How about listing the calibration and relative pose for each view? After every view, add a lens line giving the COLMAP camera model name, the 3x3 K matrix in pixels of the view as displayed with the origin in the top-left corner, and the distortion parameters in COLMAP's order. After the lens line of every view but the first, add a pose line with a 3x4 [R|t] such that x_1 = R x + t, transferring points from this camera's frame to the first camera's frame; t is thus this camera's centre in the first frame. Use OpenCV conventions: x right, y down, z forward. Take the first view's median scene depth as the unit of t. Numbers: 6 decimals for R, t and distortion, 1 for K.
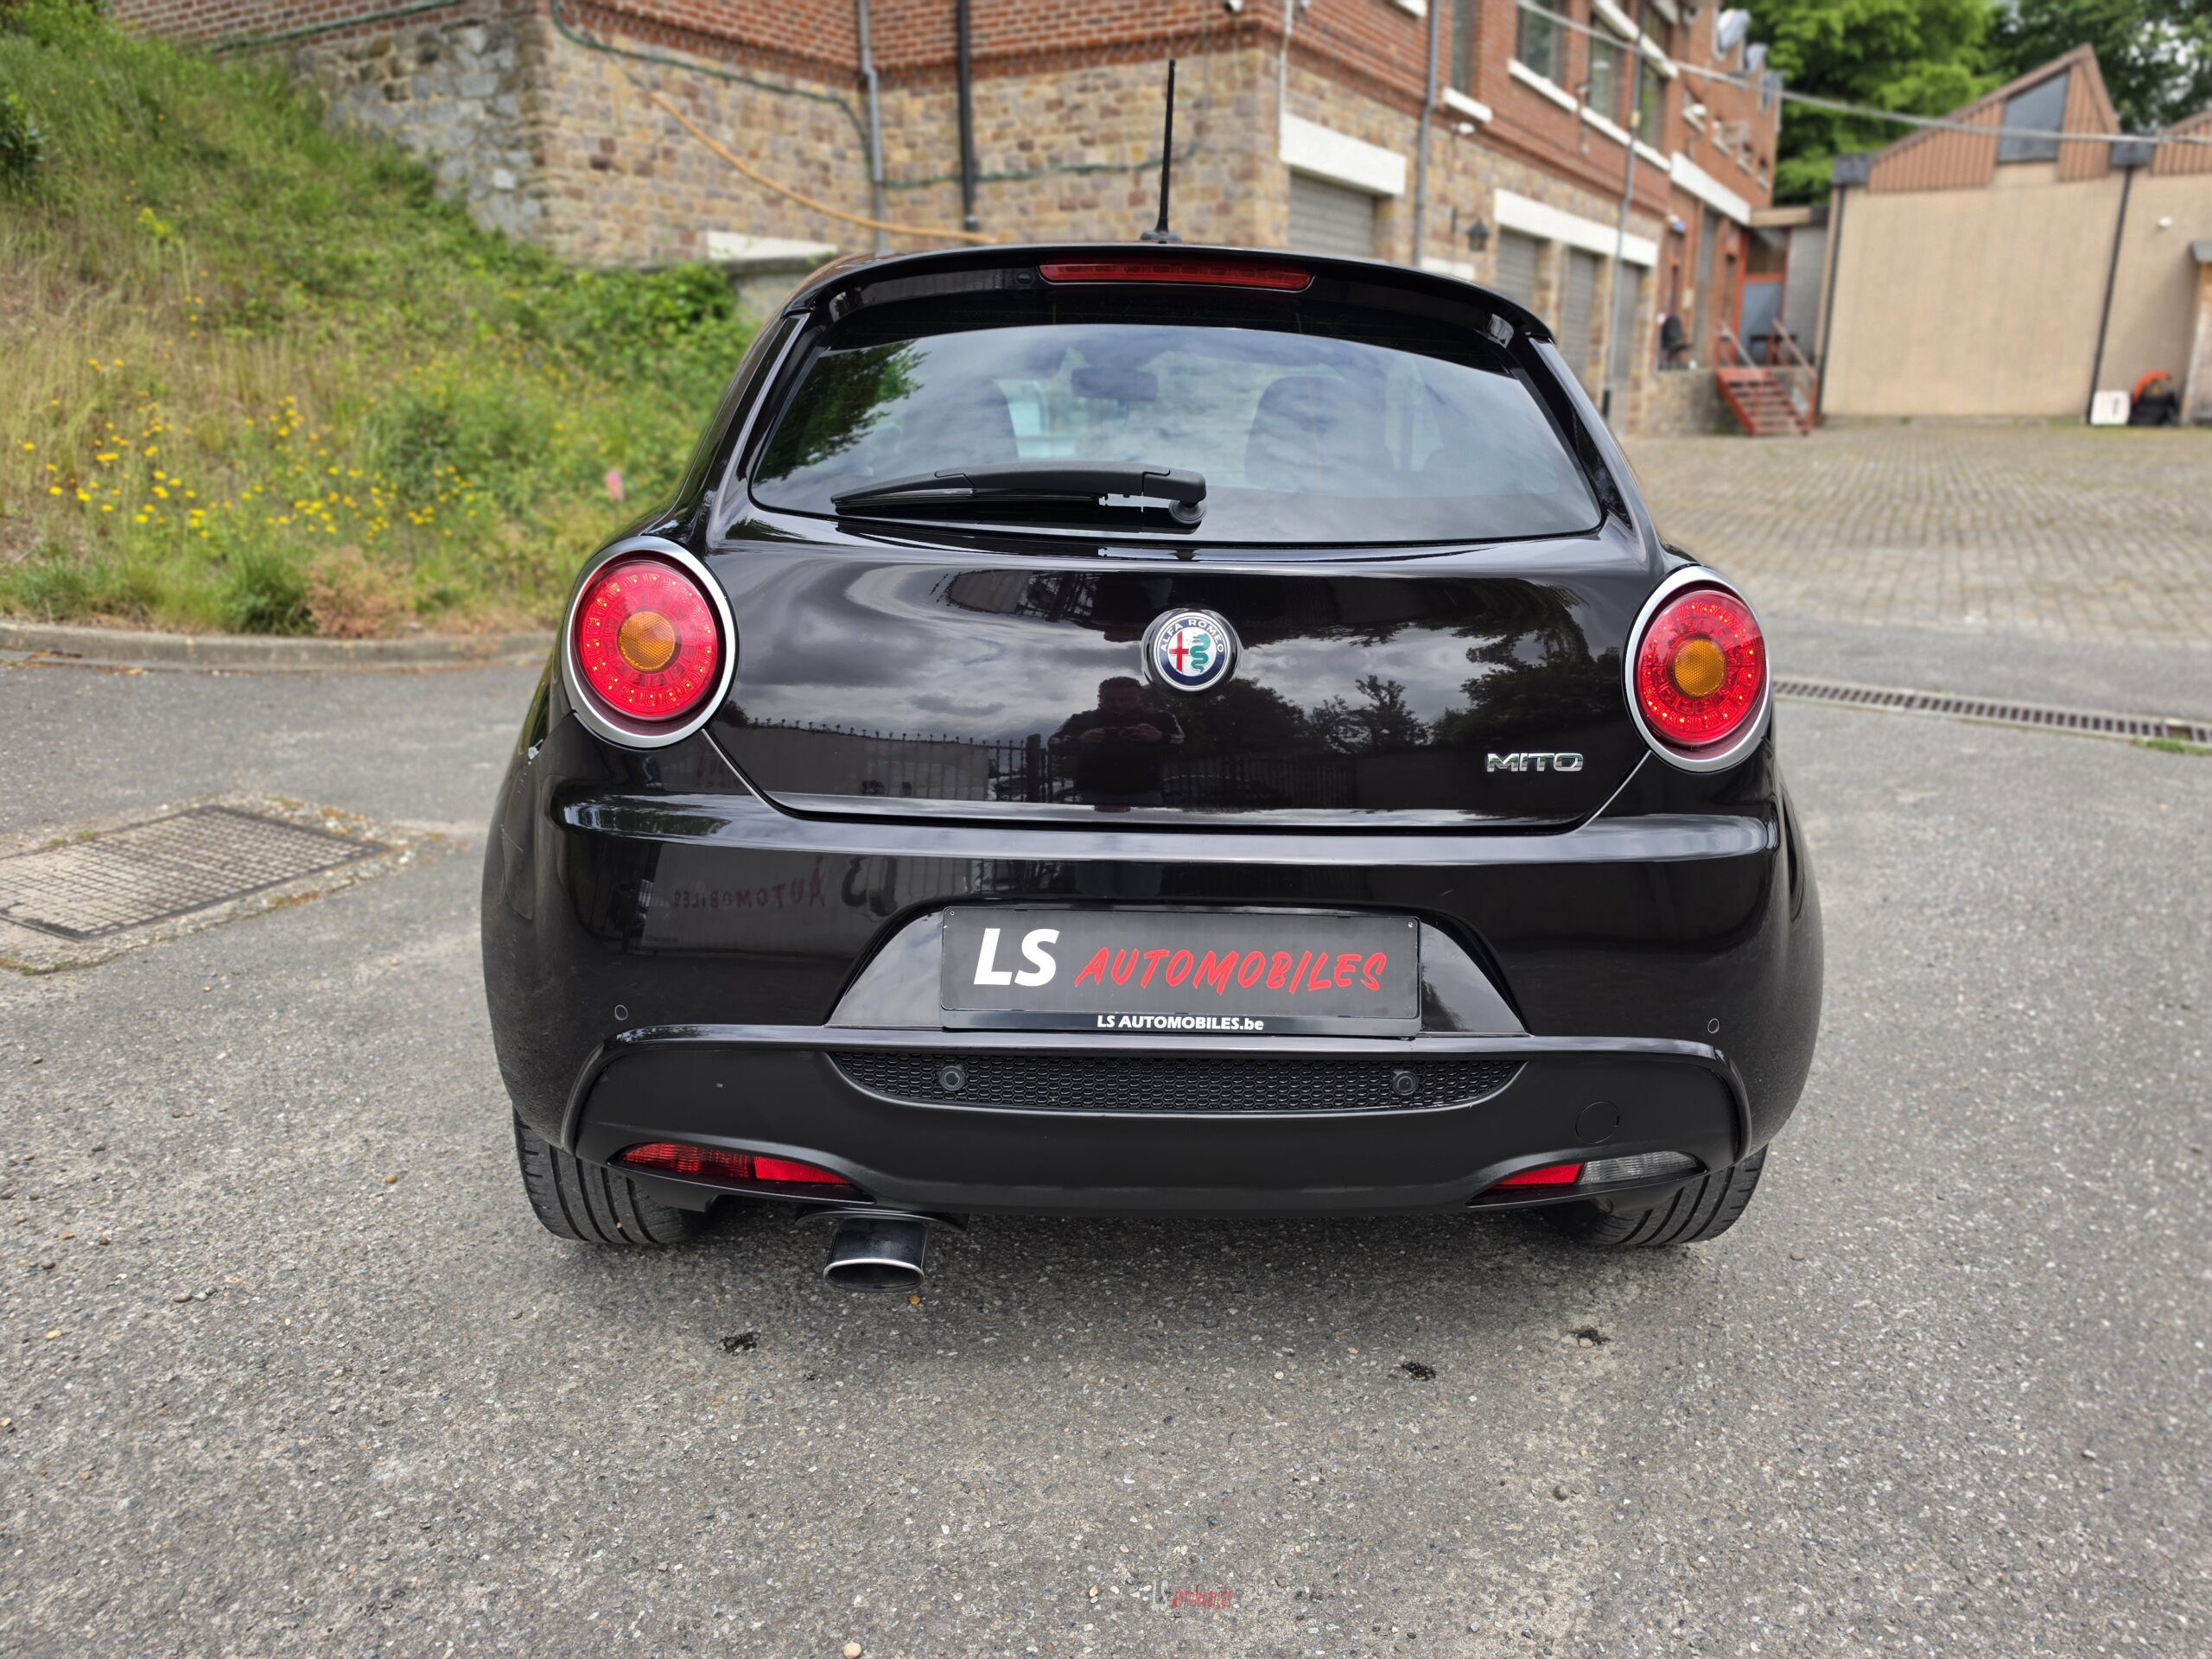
lens RADIAL K [[1540.3, 0, 1106.0], [0, 1540.3, 829.5], [0, 0, 1]] dist [0.079218, -0.097056]
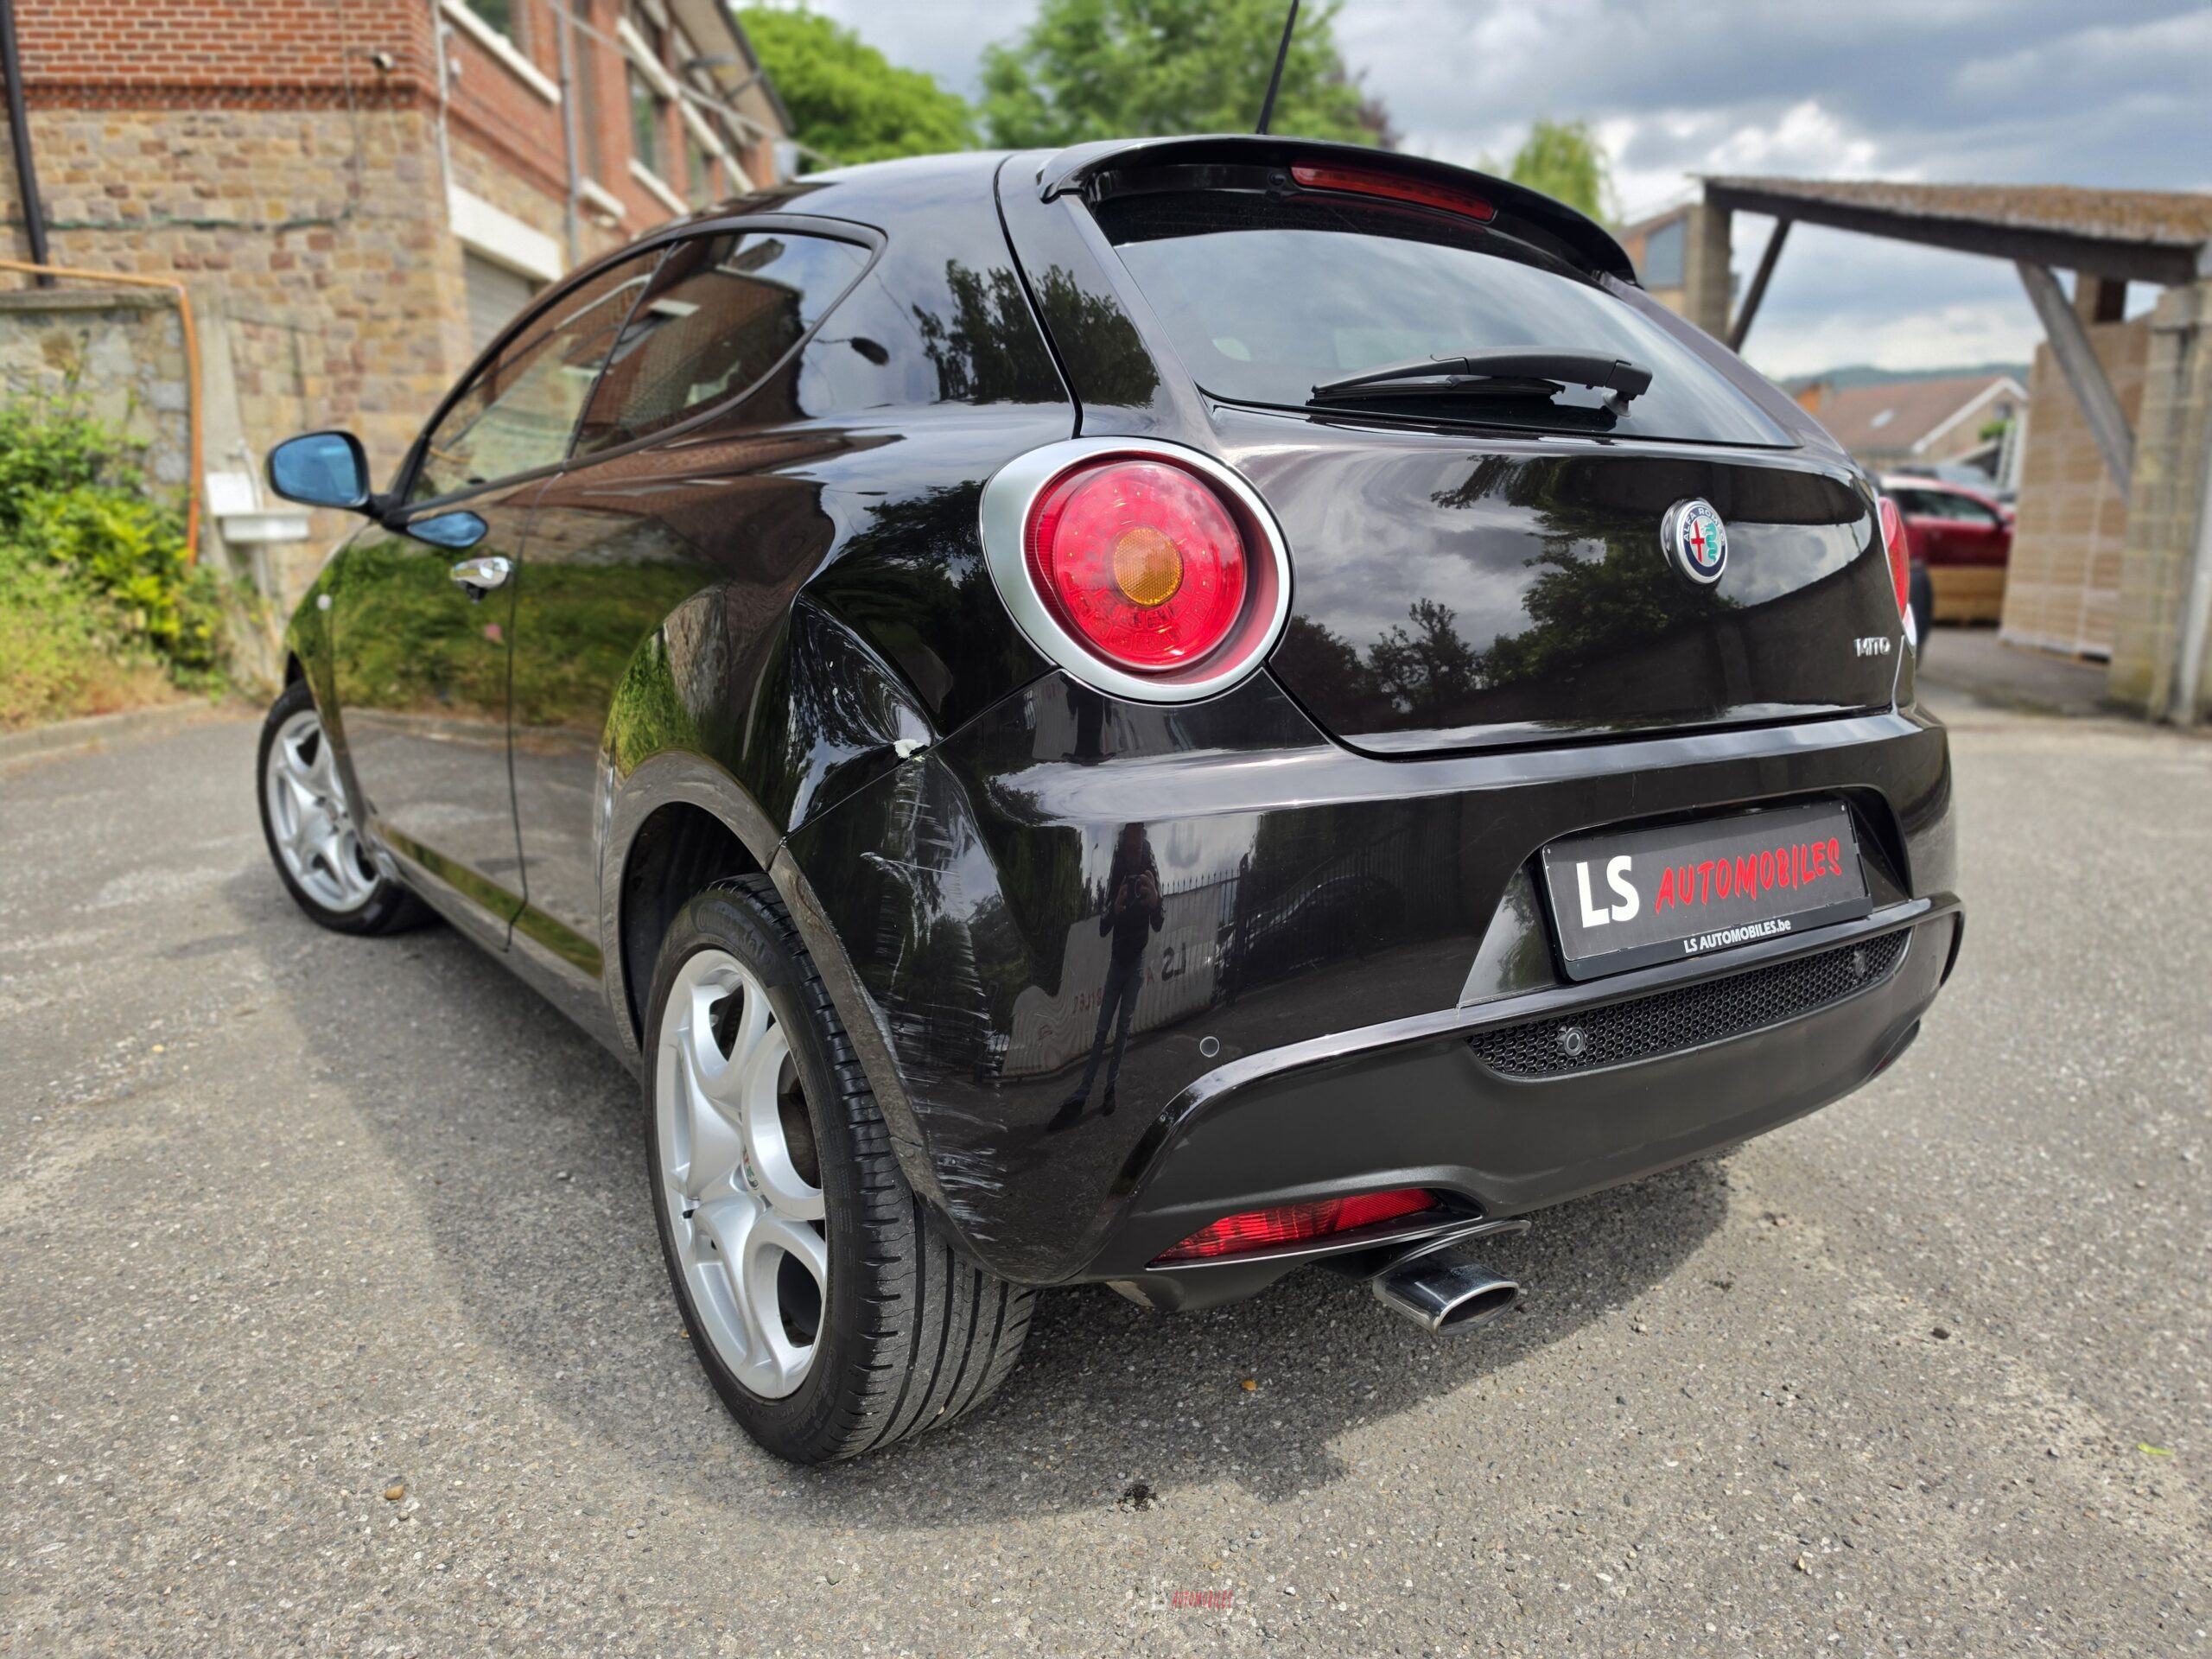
lens RADIAL K [[1574.1, 0, 1106.0], [0, 1574.1, 829.5], [0, 0, 1]] dist [0.006053, -0.002618]
pose [[0.839918, -0.122914, 0.528612, -0.098134], [0.160038, 0.986798, -0.024833, 0.003047], [-0.518581, 0.105456, 0.848500, 0.047959]]
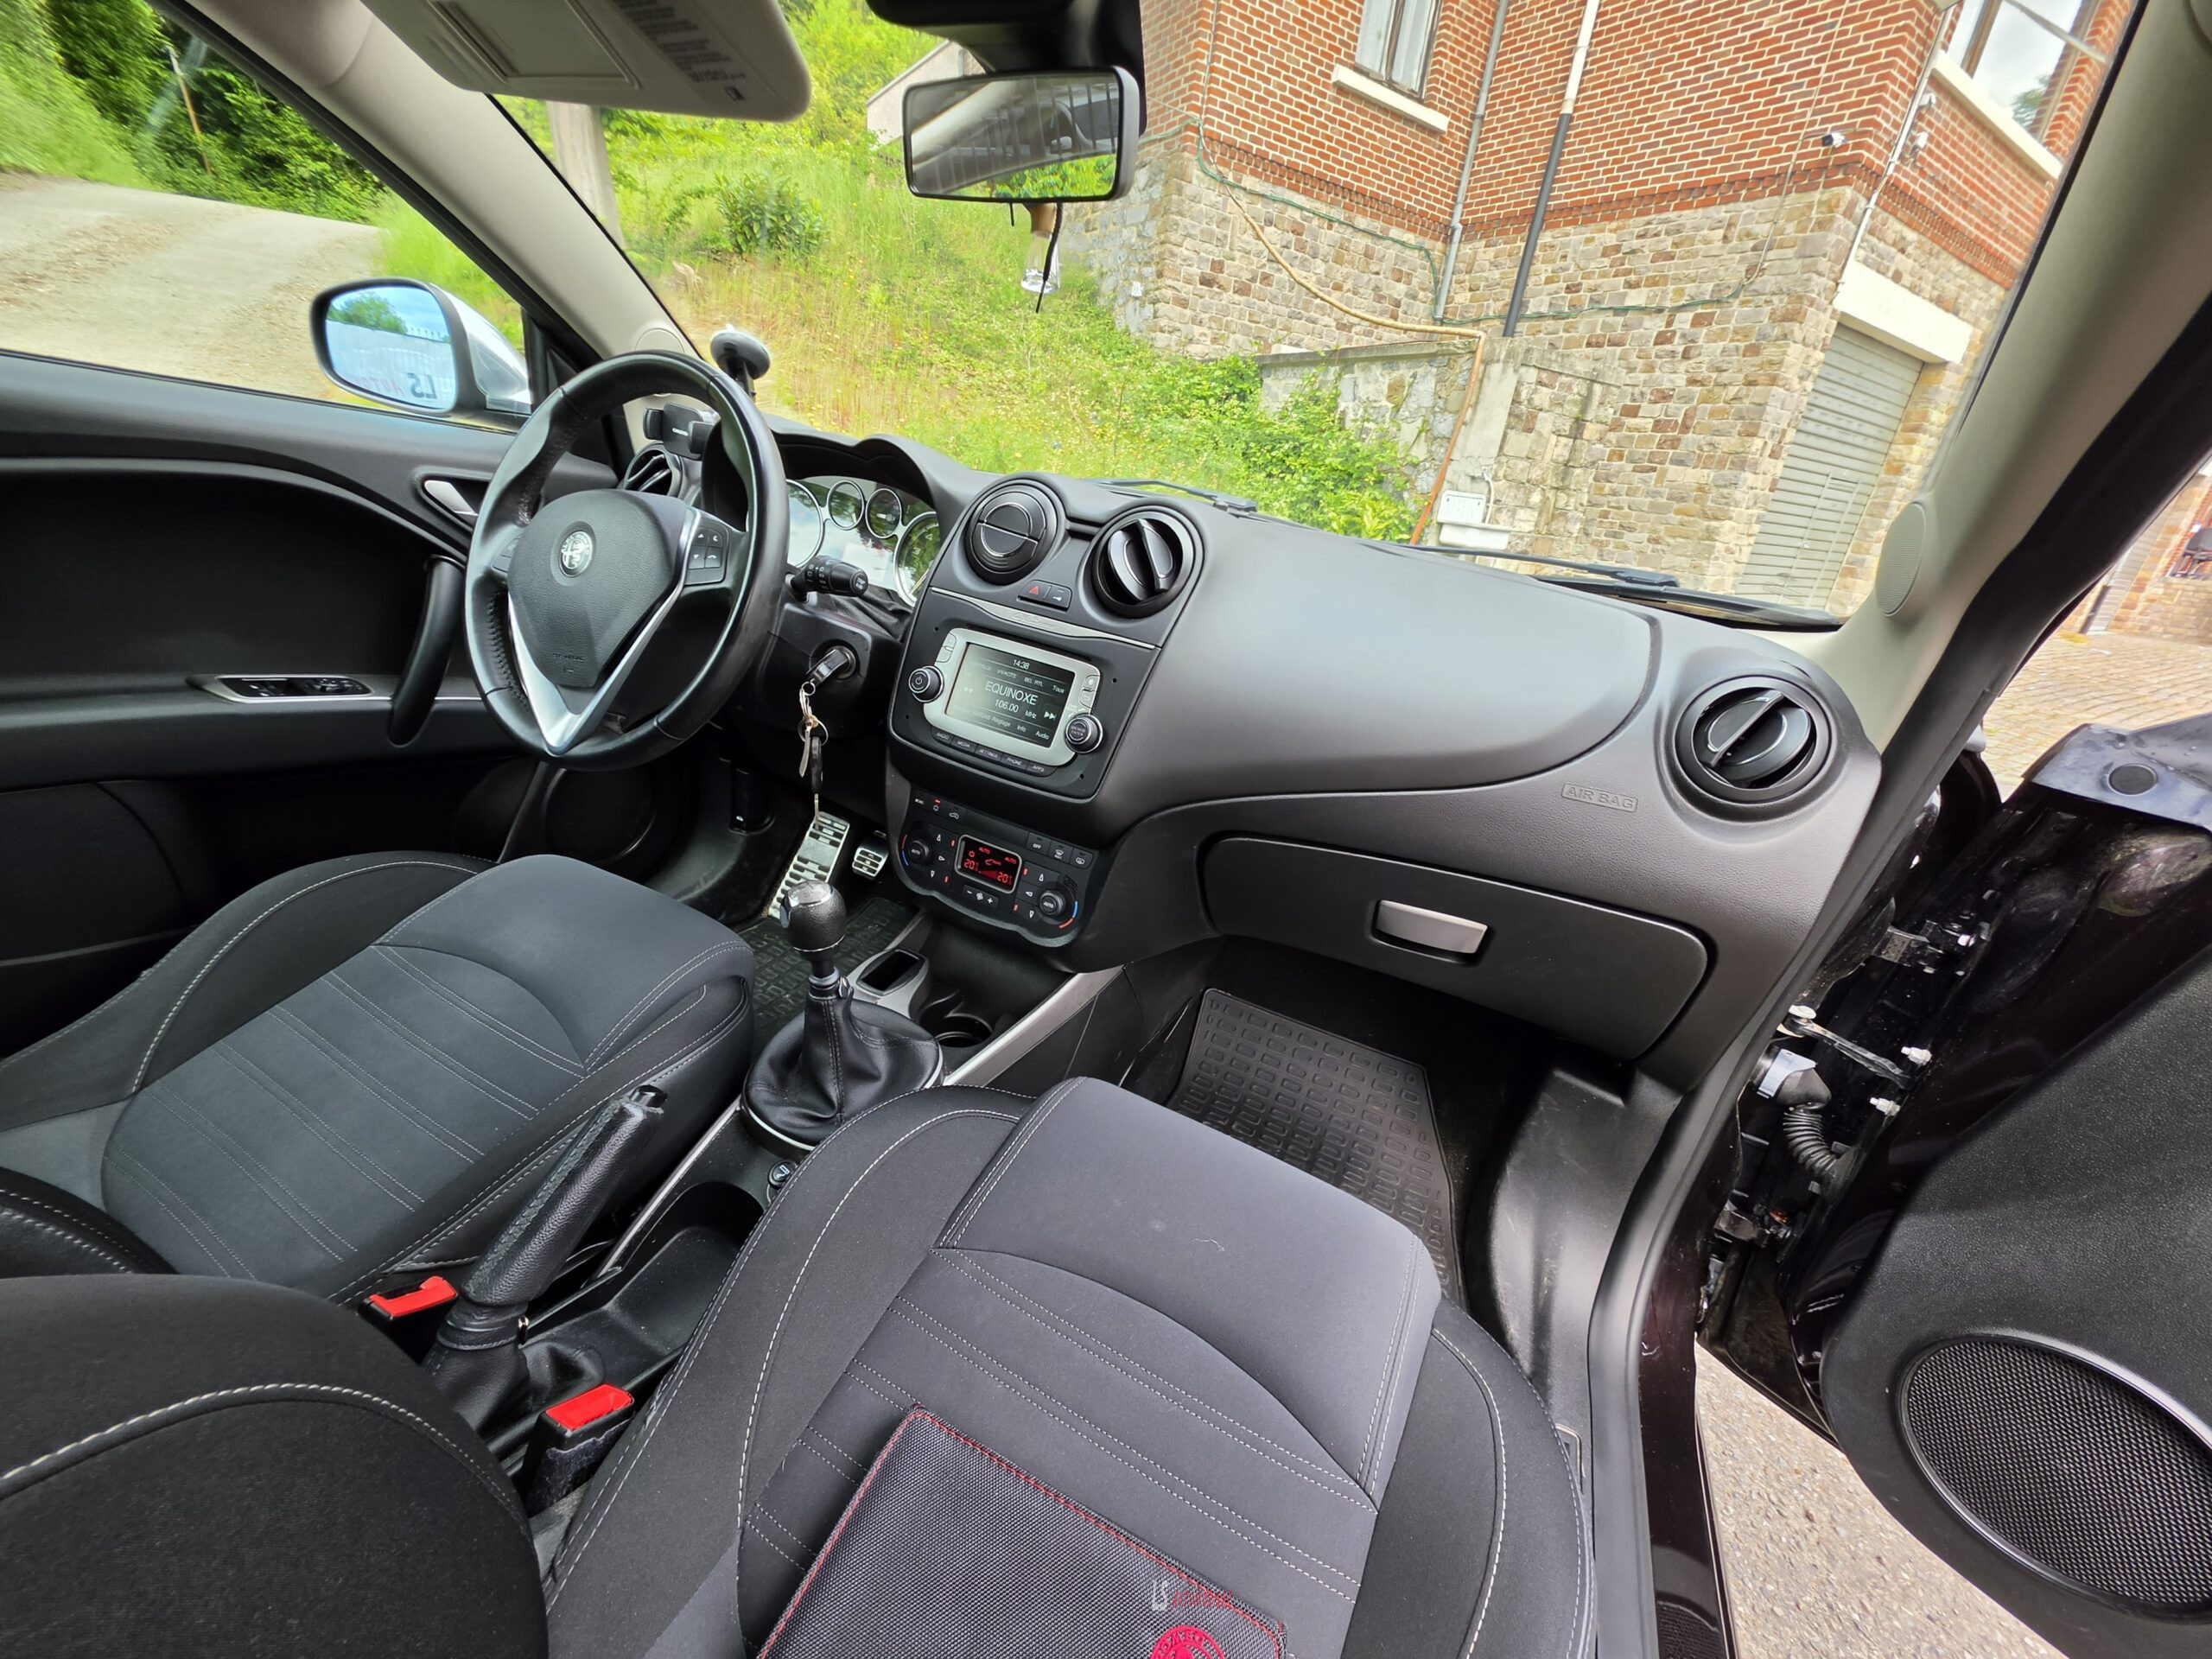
lens RADIAL K [[886.8, 0, 1094.7], [0, 886.8, 844.3], [0, 0, 1]] dist [0.000624, -0.000773]
pose [[0.863387, 0.290003, -0.412868, 0.035135], [-0.248587, 0.956596, 0.152080, -0.055486], [0.439052, -0.028671, 0.898004, 0.244654]]
